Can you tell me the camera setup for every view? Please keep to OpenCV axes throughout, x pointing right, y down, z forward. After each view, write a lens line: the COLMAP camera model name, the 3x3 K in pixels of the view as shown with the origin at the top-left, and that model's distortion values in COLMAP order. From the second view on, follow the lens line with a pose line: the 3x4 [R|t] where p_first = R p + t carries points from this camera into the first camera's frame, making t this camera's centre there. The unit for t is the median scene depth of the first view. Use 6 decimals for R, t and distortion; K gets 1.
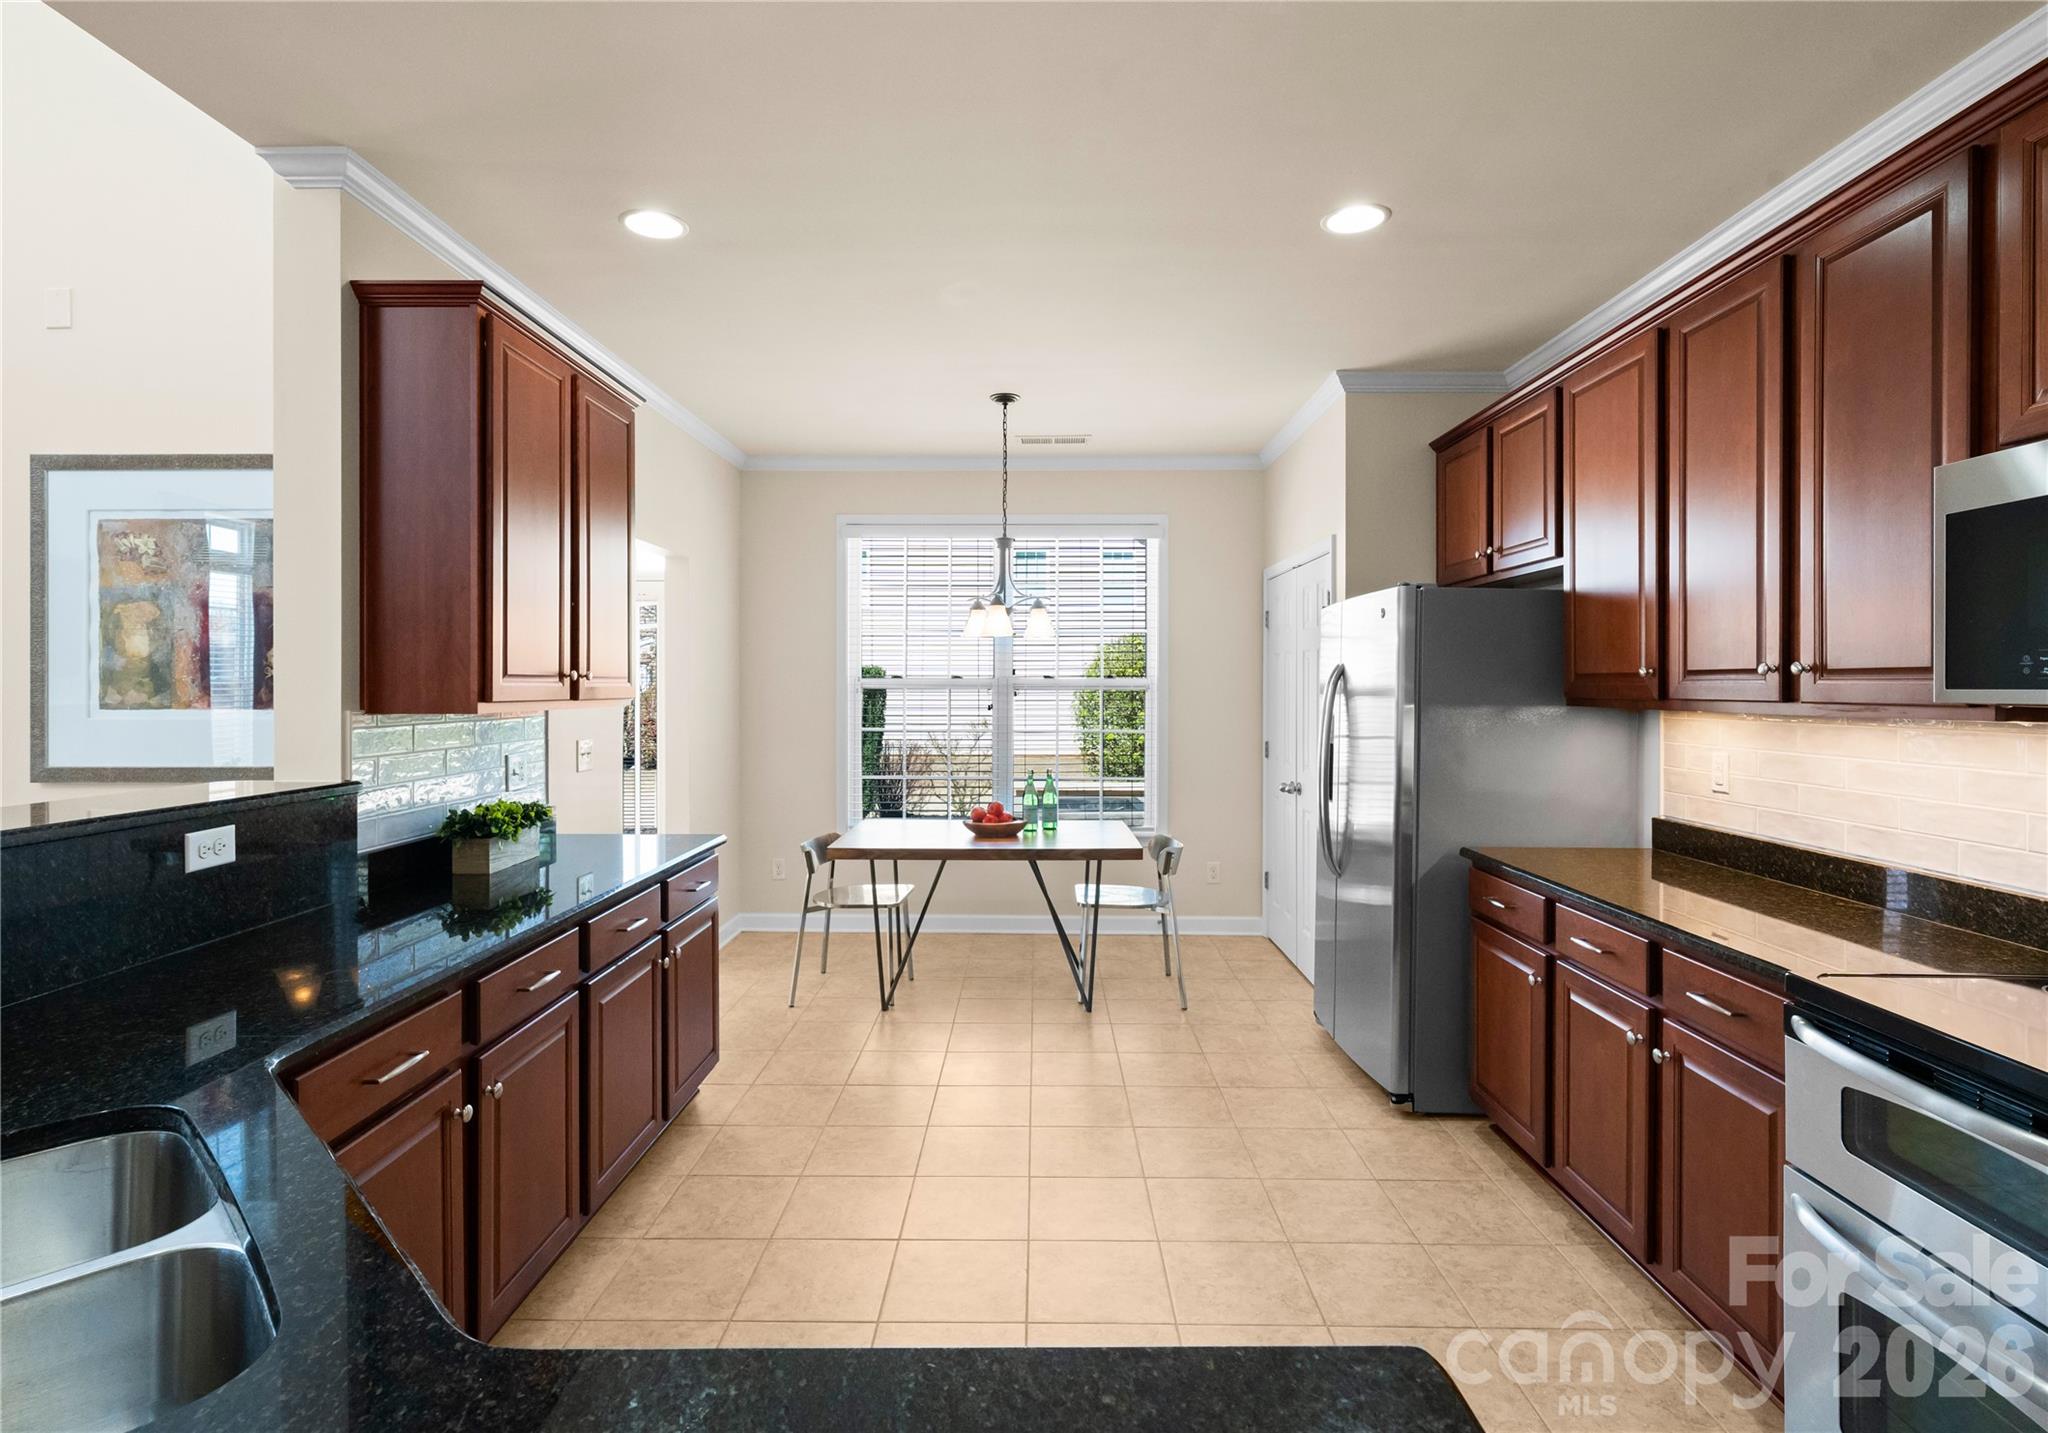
lens RADIAL K [[977.9, 0, 1008.8], [0, 977.9, 685.7], [0, 0, 1]] dist [0.001330, 0.000506]
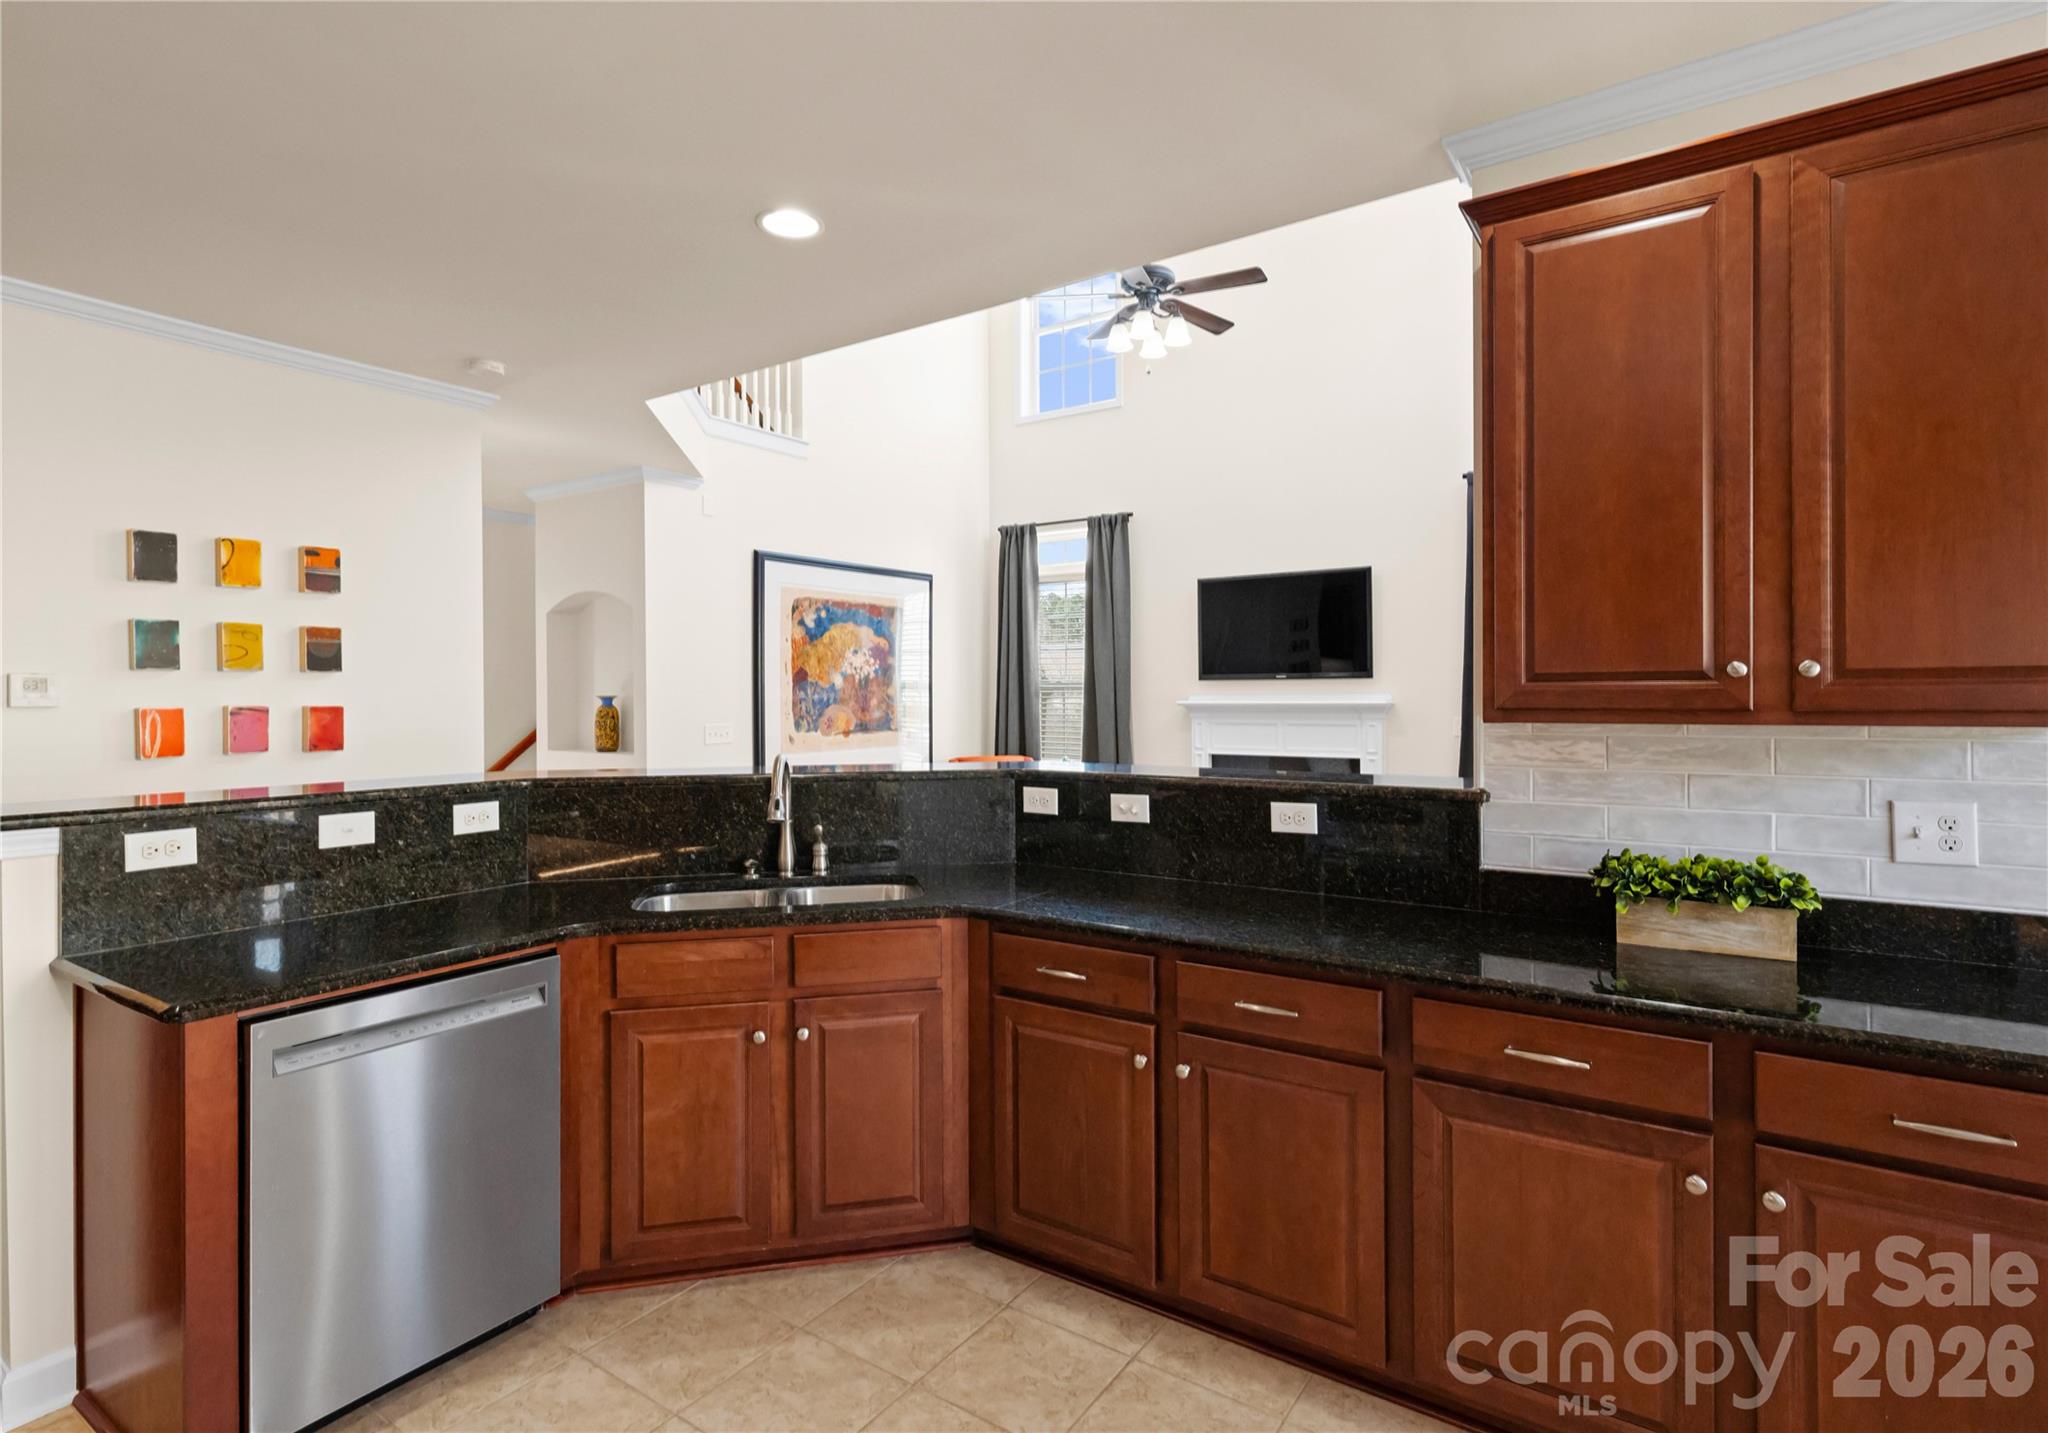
lens RADIAL K [[1020.3, 0, 1017.9], [0, 1020.3, 699.1], [0, 0, 1]] dist [-0.002372, 0.000275]
pose [[-0.550681, 0.007299, -0.834684, 0.323968], [0.004537, 0.999973, 0.005751, 0.001711], [0.834703, -0.000620, -0.550699, 0.960598]]
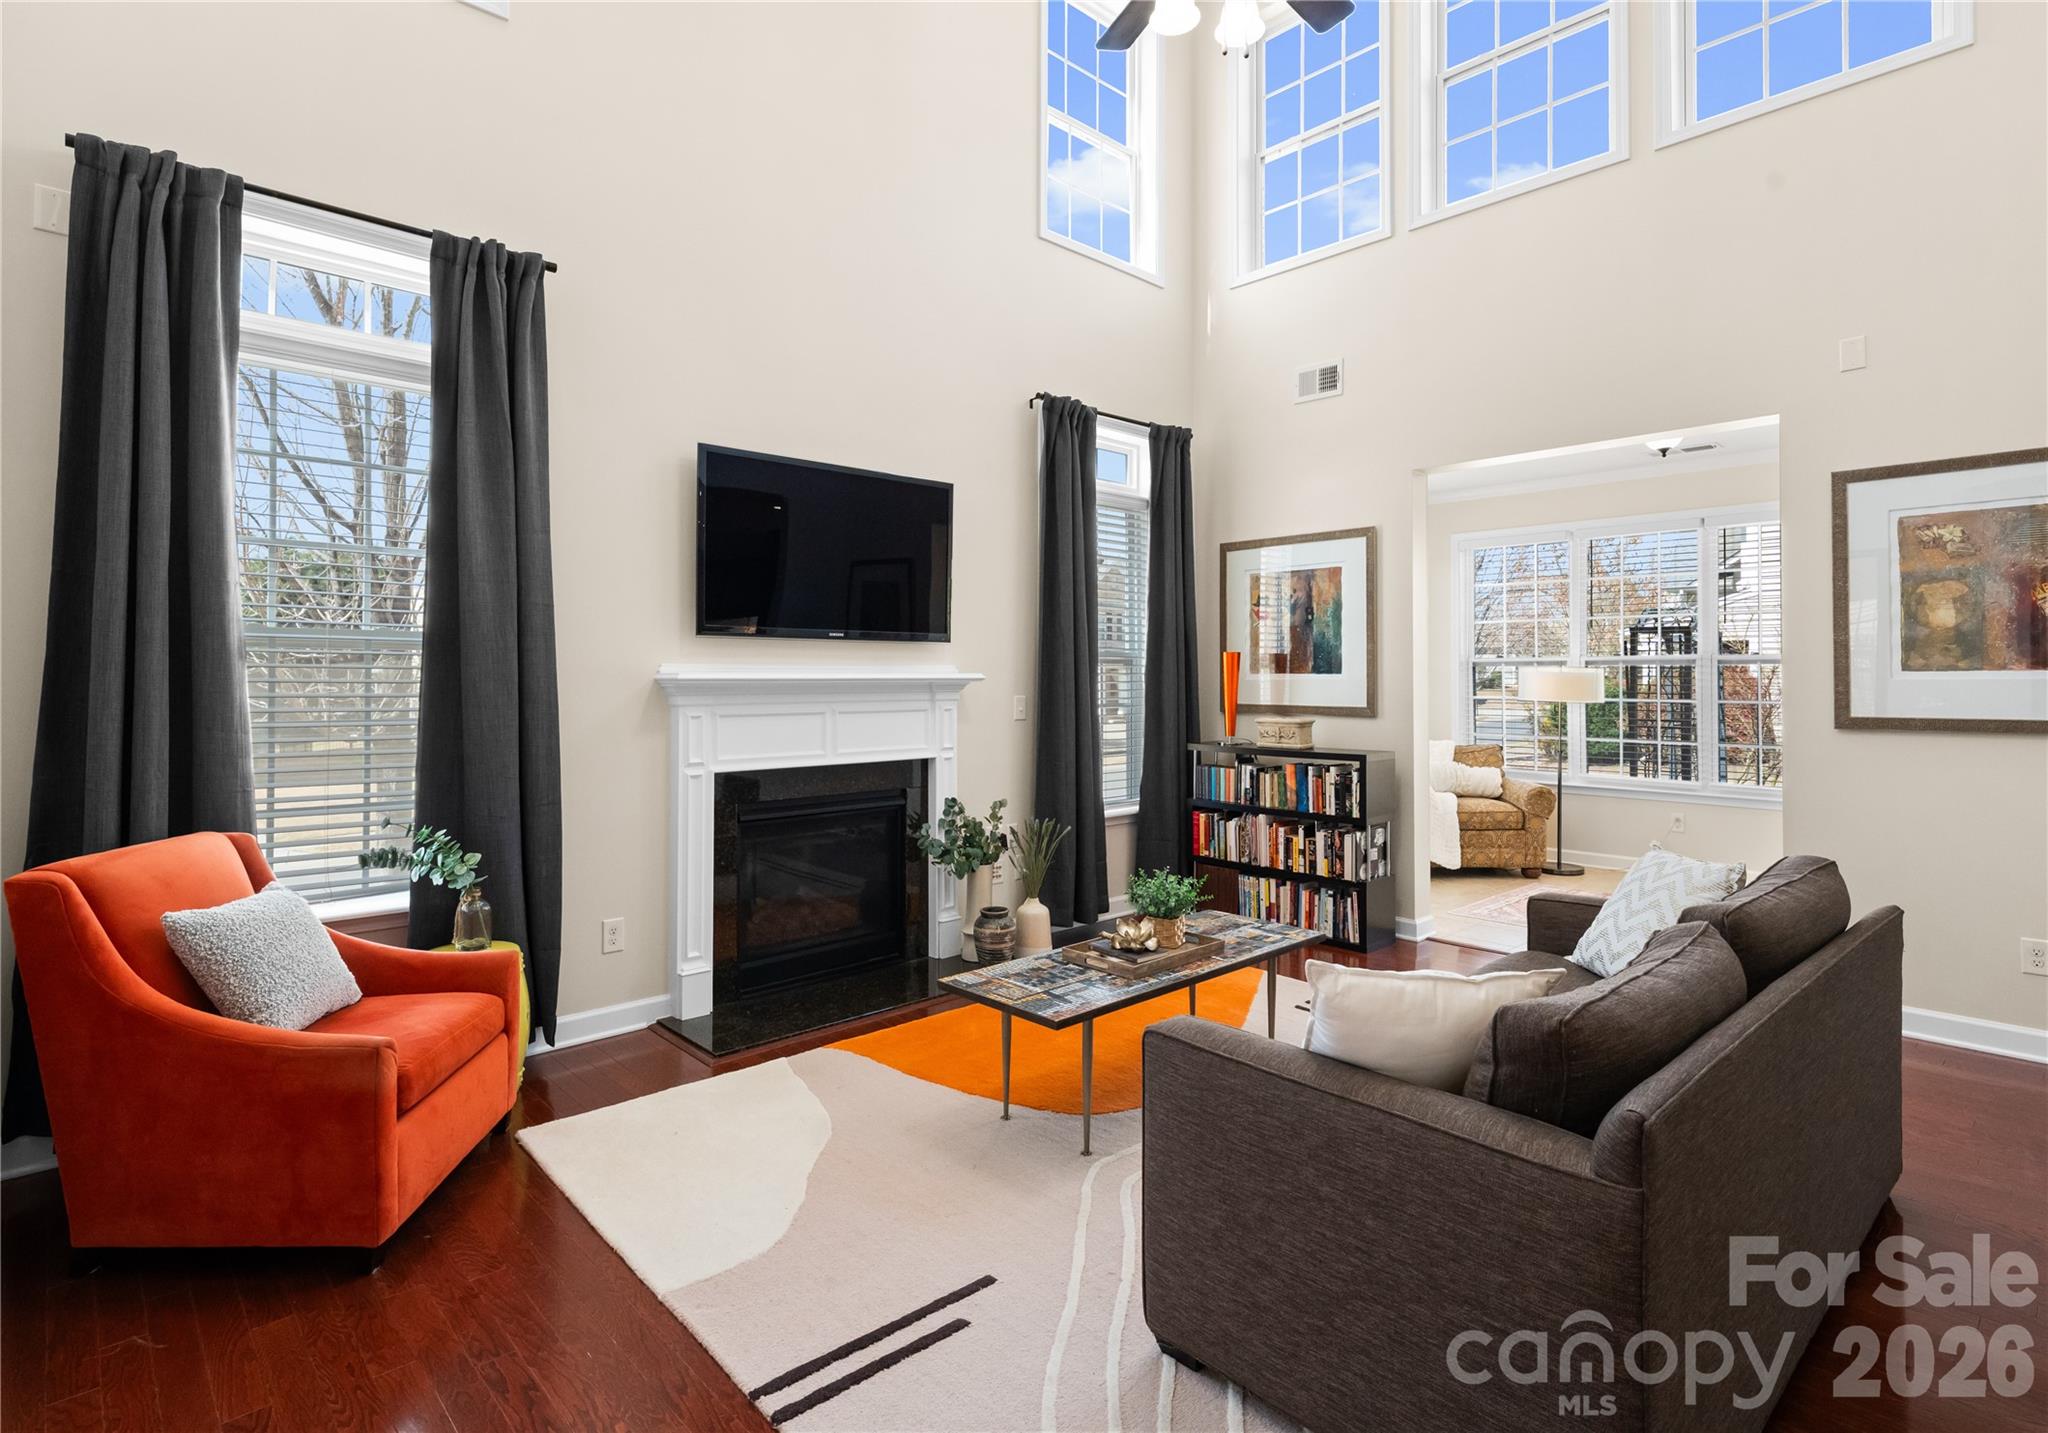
lens RADIAL K [[1020.3, 0, 1025.8], [0, 1020.3, 675.8], [0, 0, 1]] dist [-0.002372, 0.000275]
pose [[0.695210, -0.003802, -0.718797, -0.774785], [0.002535, 0.999993, -0.002837, 0.031069], [0.718803, 0.000150, 0.695214, -0.683350]]
